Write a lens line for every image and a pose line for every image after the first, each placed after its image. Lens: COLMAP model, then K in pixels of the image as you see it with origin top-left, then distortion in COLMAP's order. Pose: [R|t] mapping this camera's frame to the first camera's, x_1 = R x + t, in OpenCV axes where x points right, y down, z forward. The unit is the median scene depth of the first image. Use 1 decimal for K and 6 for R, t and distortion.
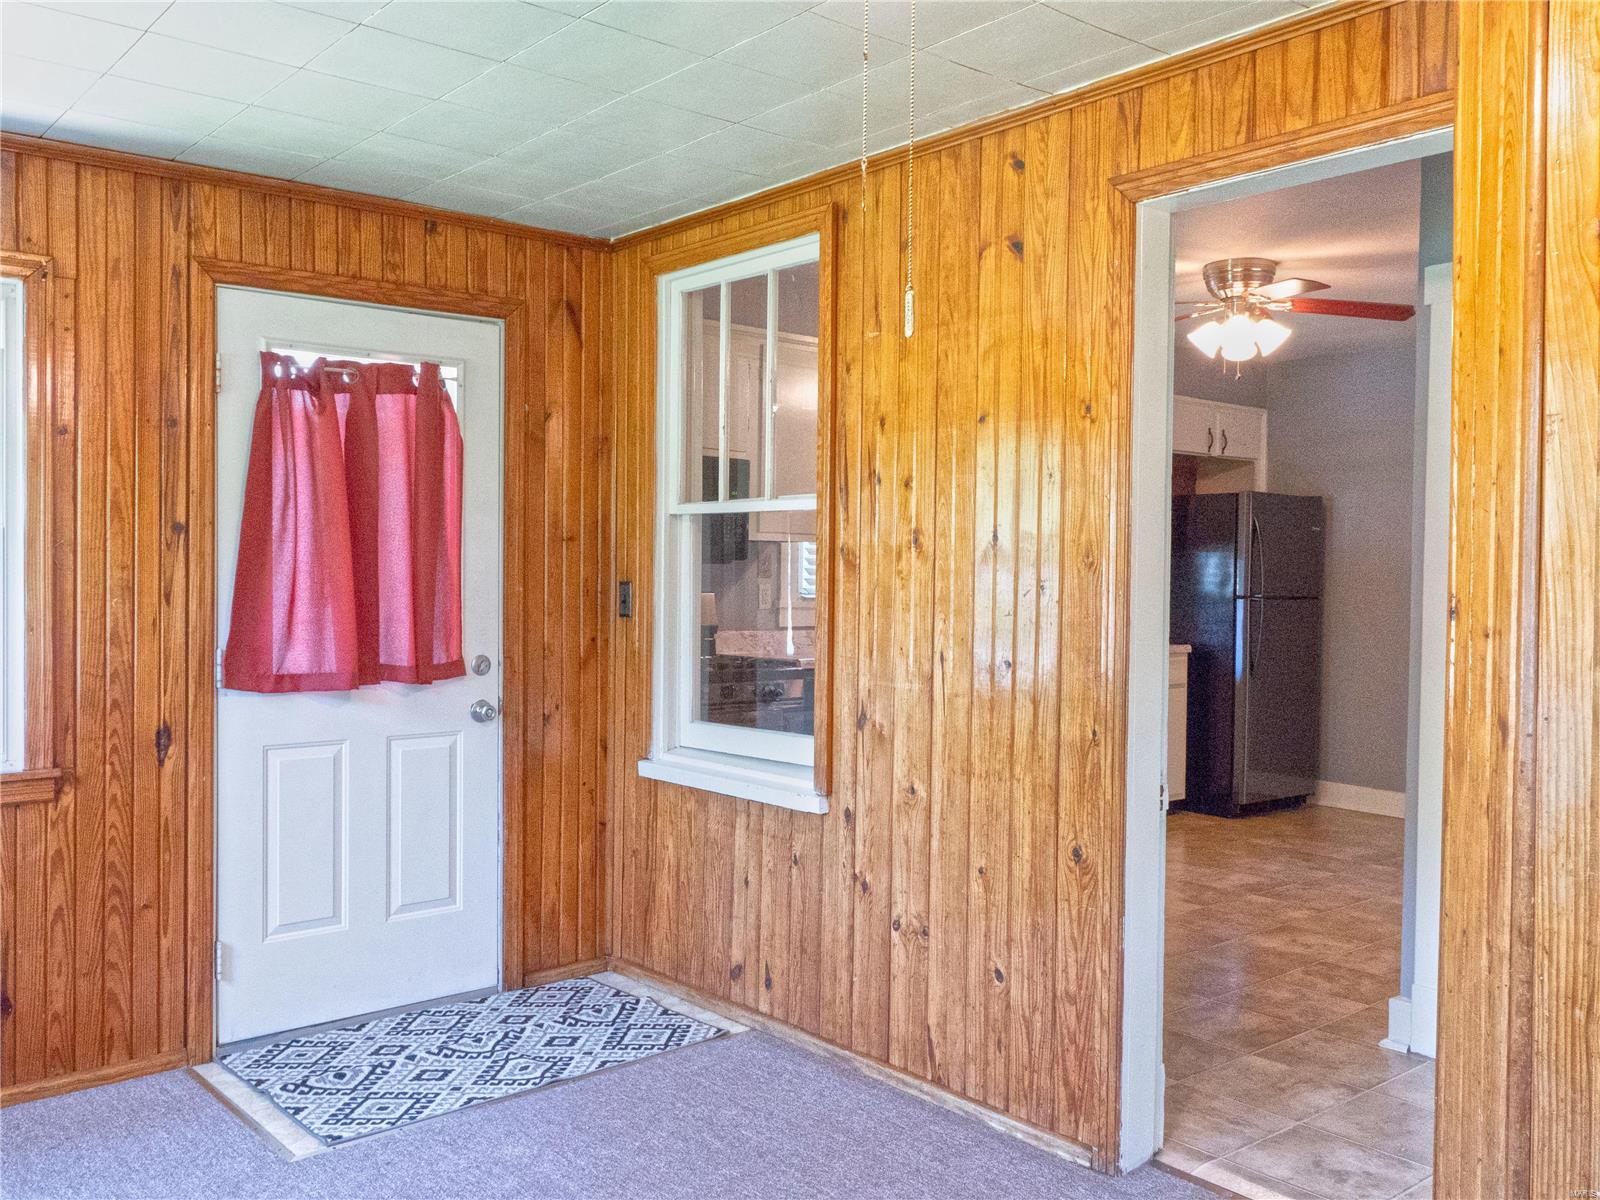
lens RADIAL K [[1366.4, 0, 800.0], [0, 1366.4, 600.0], [0, 0, 1]] dist [0.008692, -0.006321]
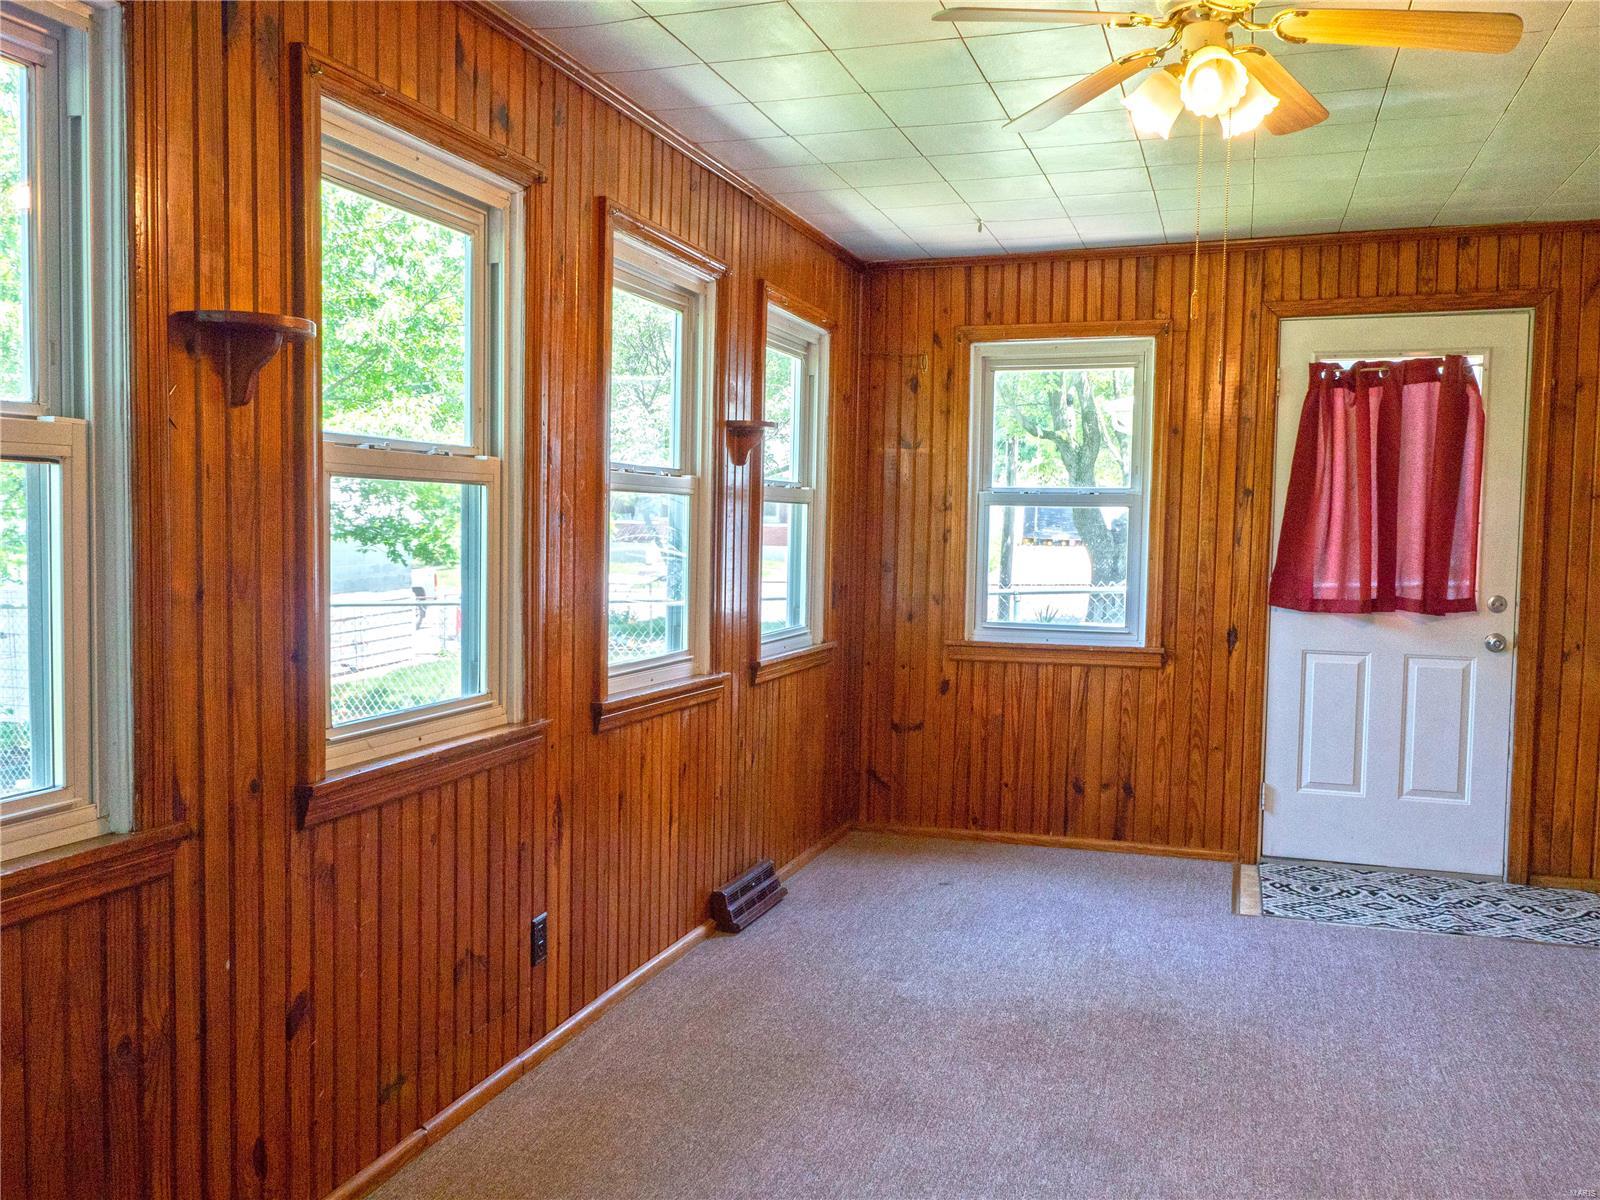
lens RADIAL K [[1366.4, 0, 800.0], [0, 1366.4, 600.0], [0, 0, 1]] dist [0.008692, -0.006321]
pose [[0.514139, 0.051836, -0.856139, 0.531221], [-0.030083, 0.998648, 0.042398, 0.013387], [0.857179, 0.003956, 0.515003, -0.146600]]
